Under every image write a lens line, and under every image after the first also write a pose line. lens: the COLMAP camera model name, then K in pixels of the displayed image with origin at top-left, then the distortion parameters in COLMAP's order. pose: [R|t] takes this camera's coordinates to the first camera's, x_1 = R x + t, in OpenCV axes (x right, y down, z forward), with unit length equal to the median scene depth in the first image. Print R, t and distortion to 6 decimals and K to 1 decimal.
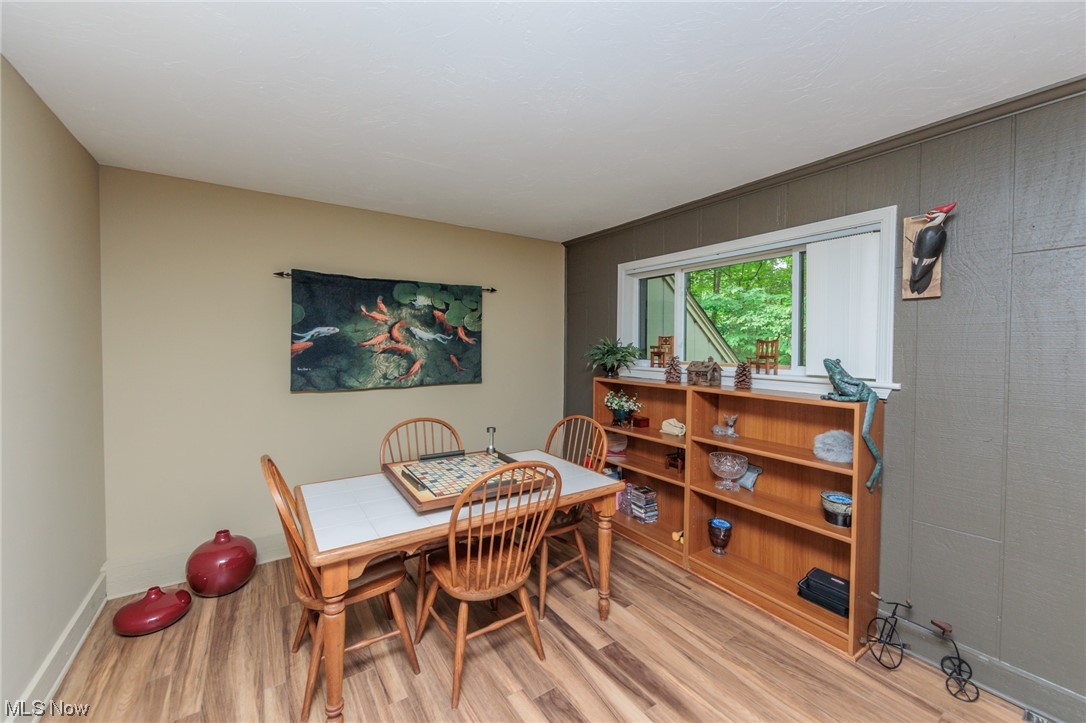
lens RADIAL K [[421.9, 0, 534.1], [0, 421.9, 349.8], [0, 0, 1]] dist [-0.002018, -0.000464]
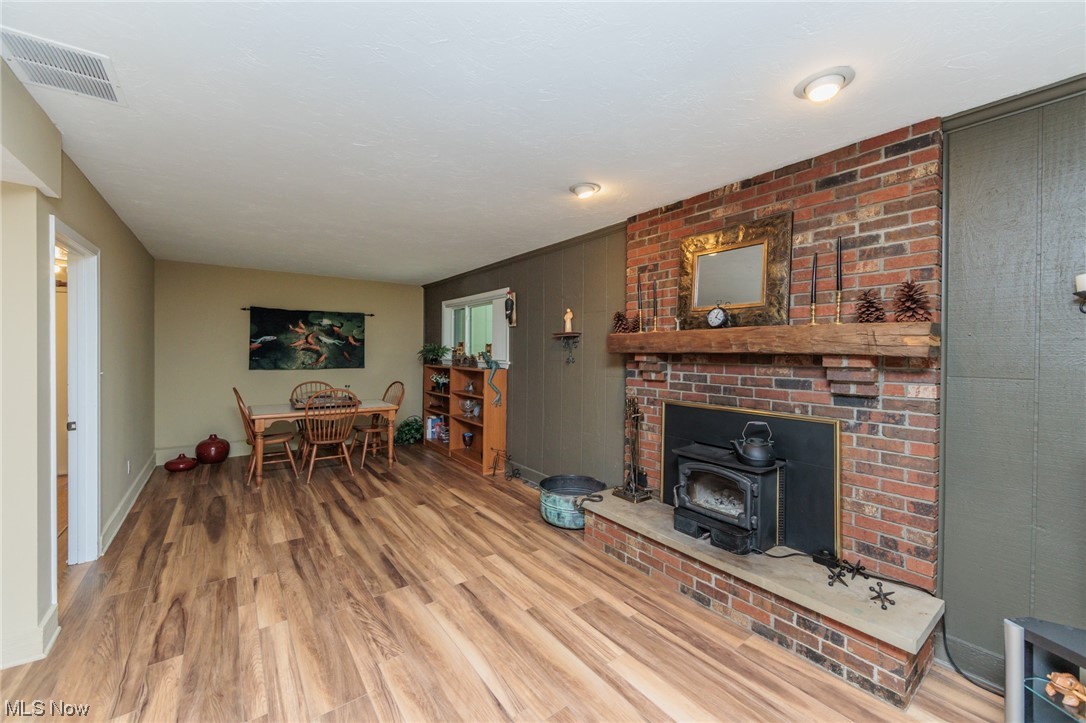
lens RADIAL K [[421.9, 0, 549.5], [0, 421.9, 356.2], [0, 0, 1]] dist [-0.002018, -0.000464]
pose [[0.998126, 0.002052, 0.061163, 0.615003], [-0.002065, 0.999998, 0.000160, 0.030952], [-0.061162, -0.000286, 0.998128, -0.919065]]
